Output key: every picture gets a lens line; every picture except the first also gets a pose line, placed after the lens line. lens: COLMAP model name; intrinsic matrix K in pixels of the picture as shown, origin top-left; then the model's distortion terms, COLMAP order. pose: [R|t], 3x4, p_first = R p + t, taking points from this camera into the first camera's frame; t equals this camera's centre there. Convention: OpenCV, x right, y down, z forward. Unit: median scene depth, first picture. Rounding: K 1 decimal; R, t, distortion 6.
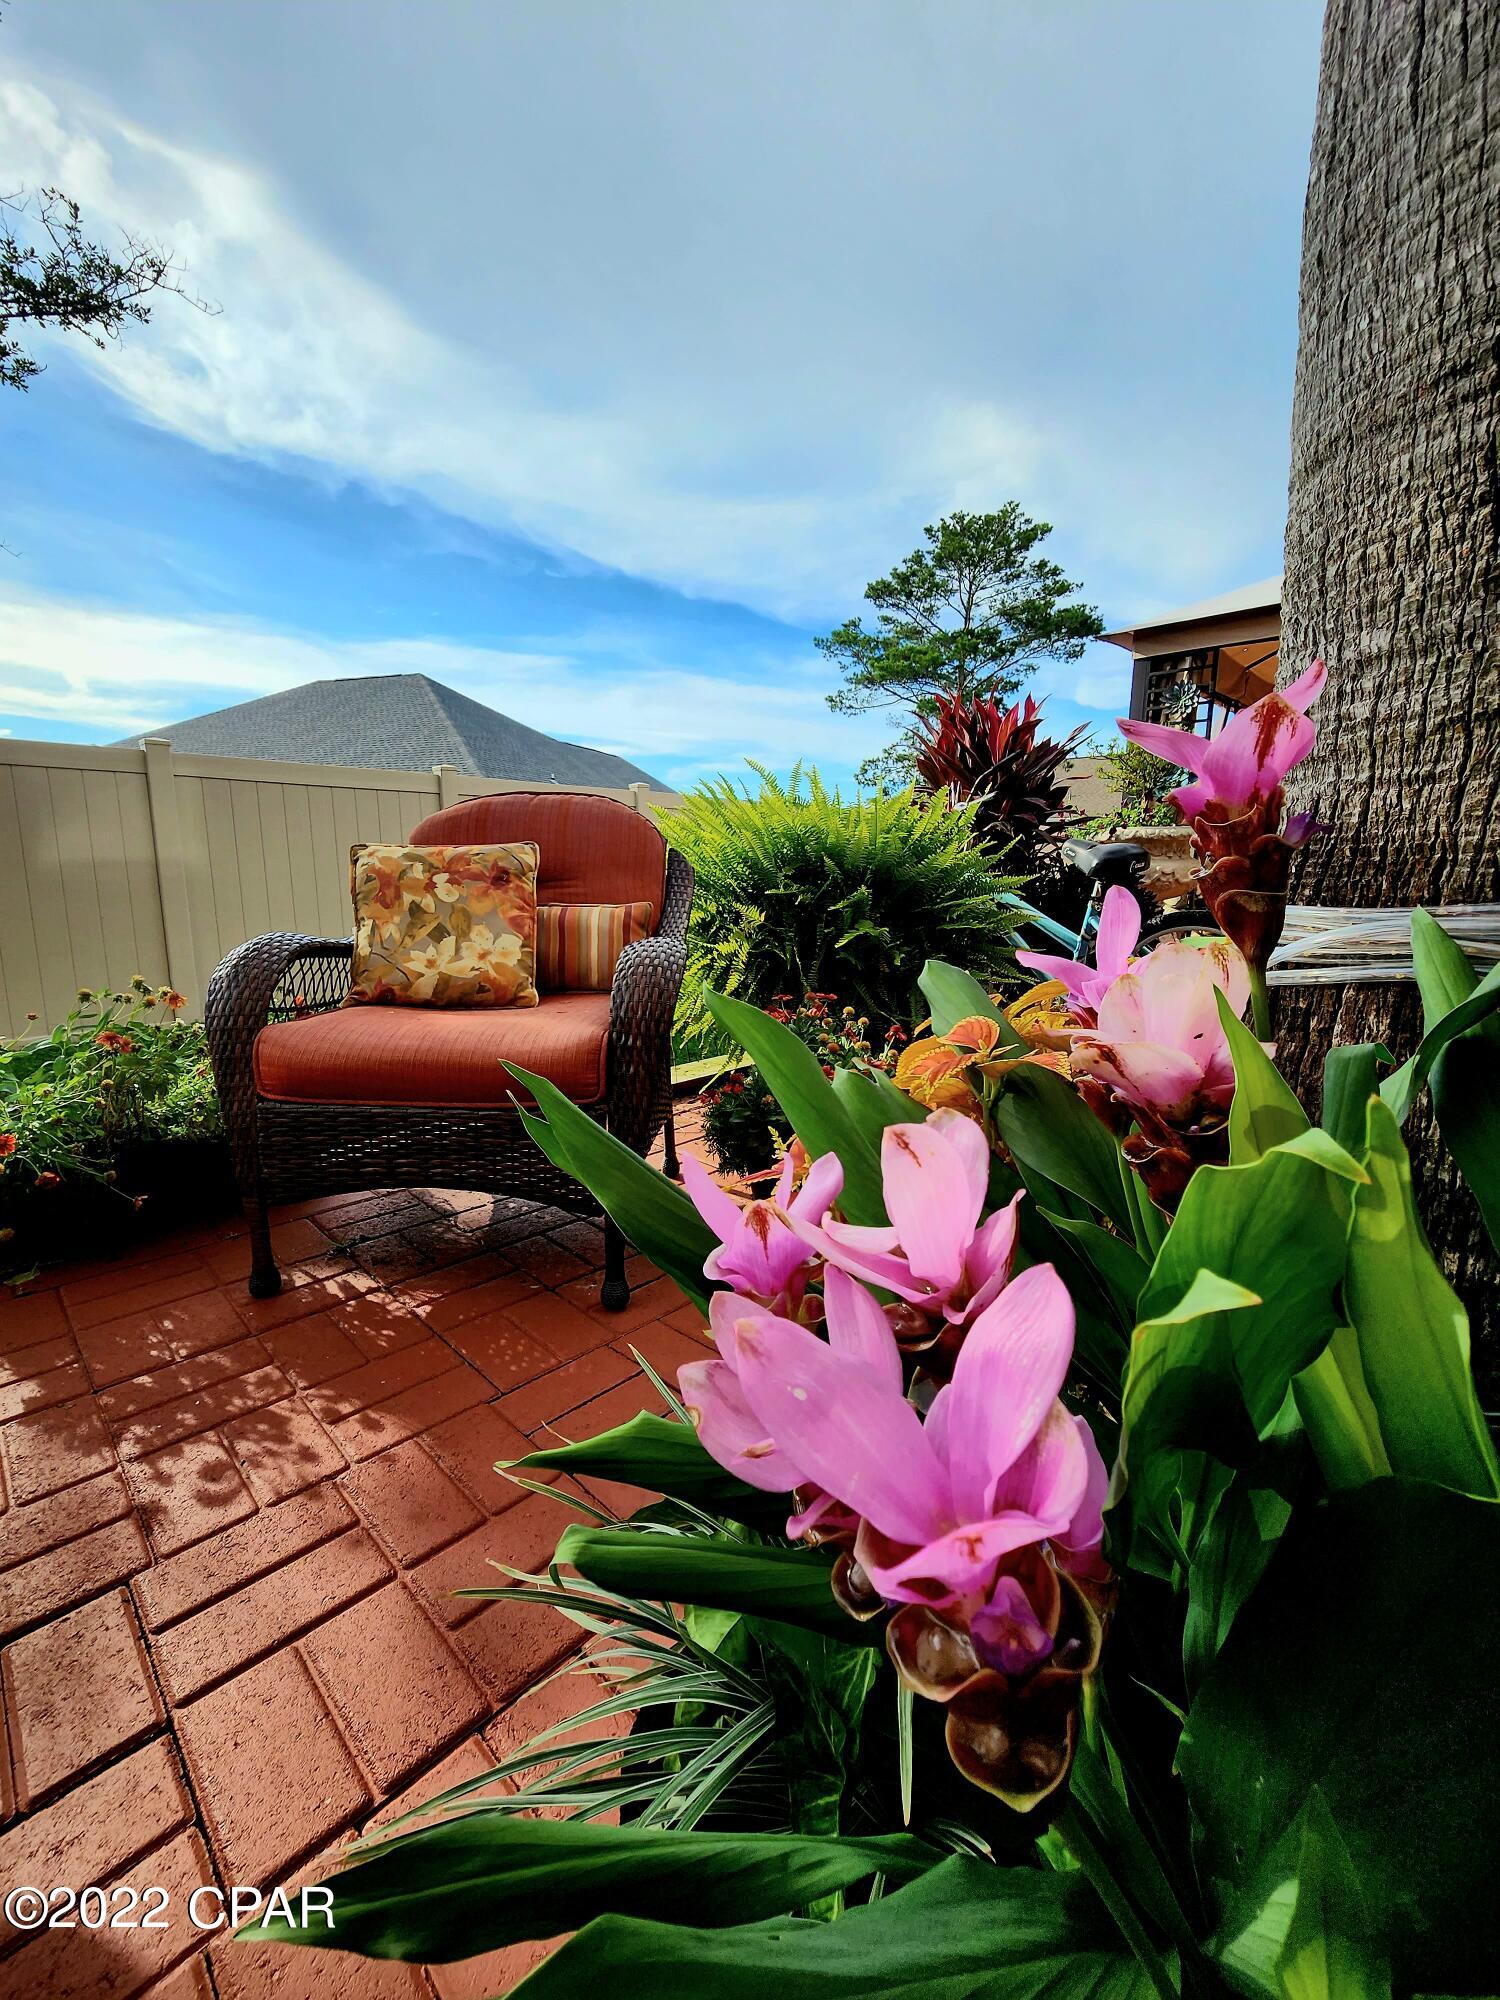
lens RADIAL K [[815.2, 0, 750.0], [0, 815.2, 1000.0], [0, 0, 1]] dist [-0.006110, 0.000007]
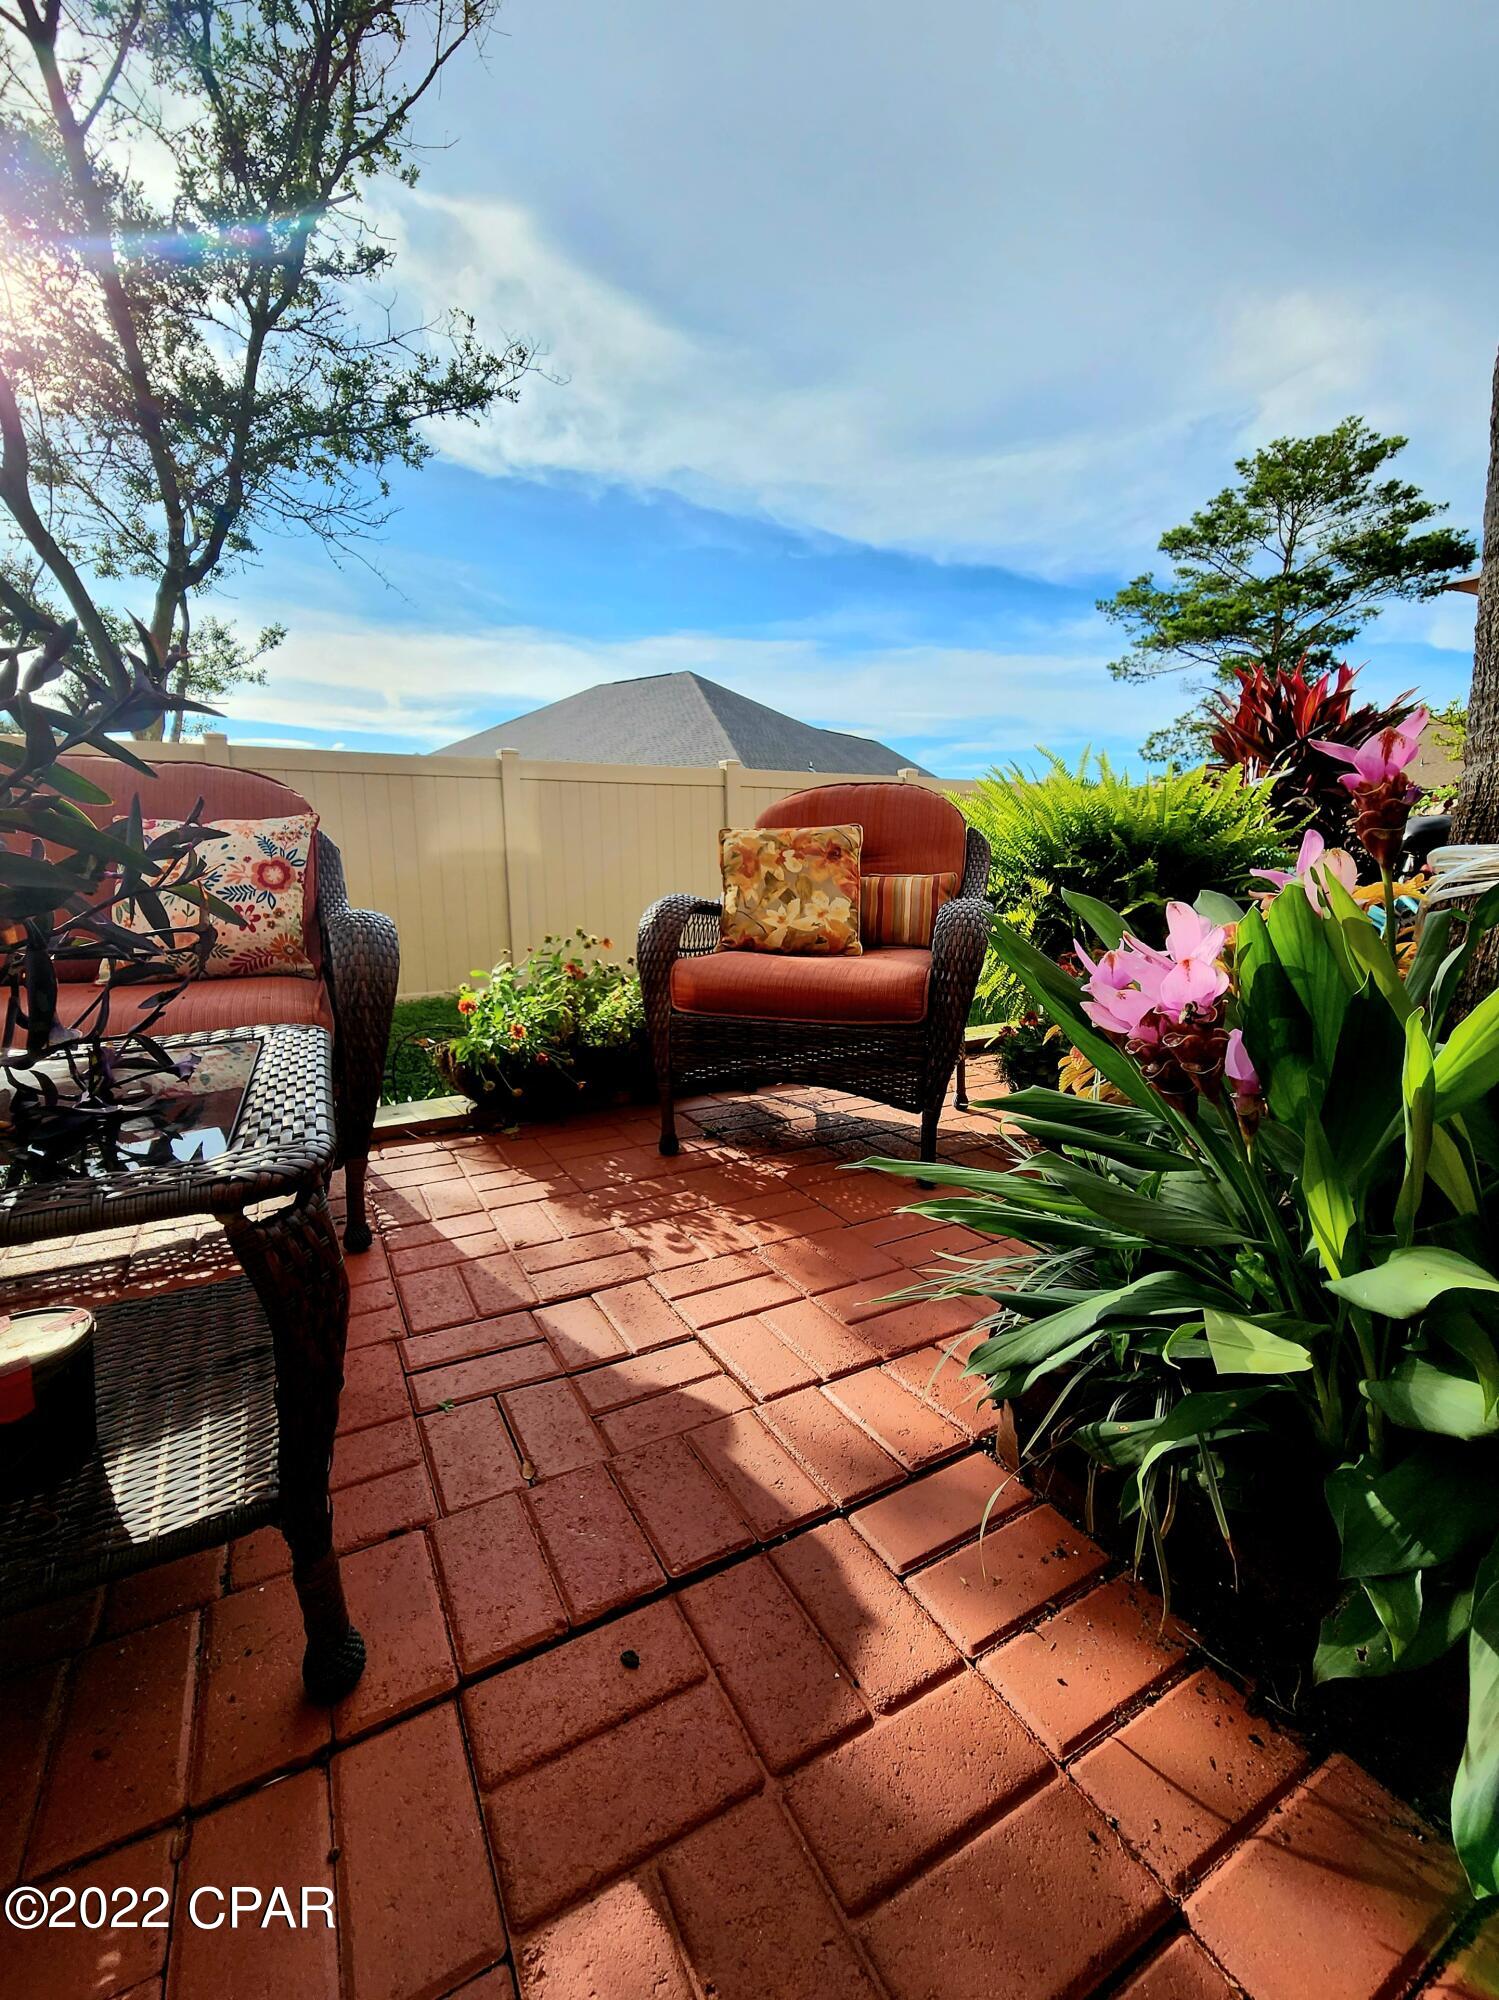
lens RADIAL K [[857.8, 0, 749.5], [0, 857.8, 1000.0], [0, 0, 1]] dist [-0.012140, 0.000165]
pose [[0.957796, 0.037133, -0.285041, -0.035118], [-0.035789, 0.999310, 0.009925, 0.048263], [0.285213, 0.000695, 0.958464, -0.213950]]
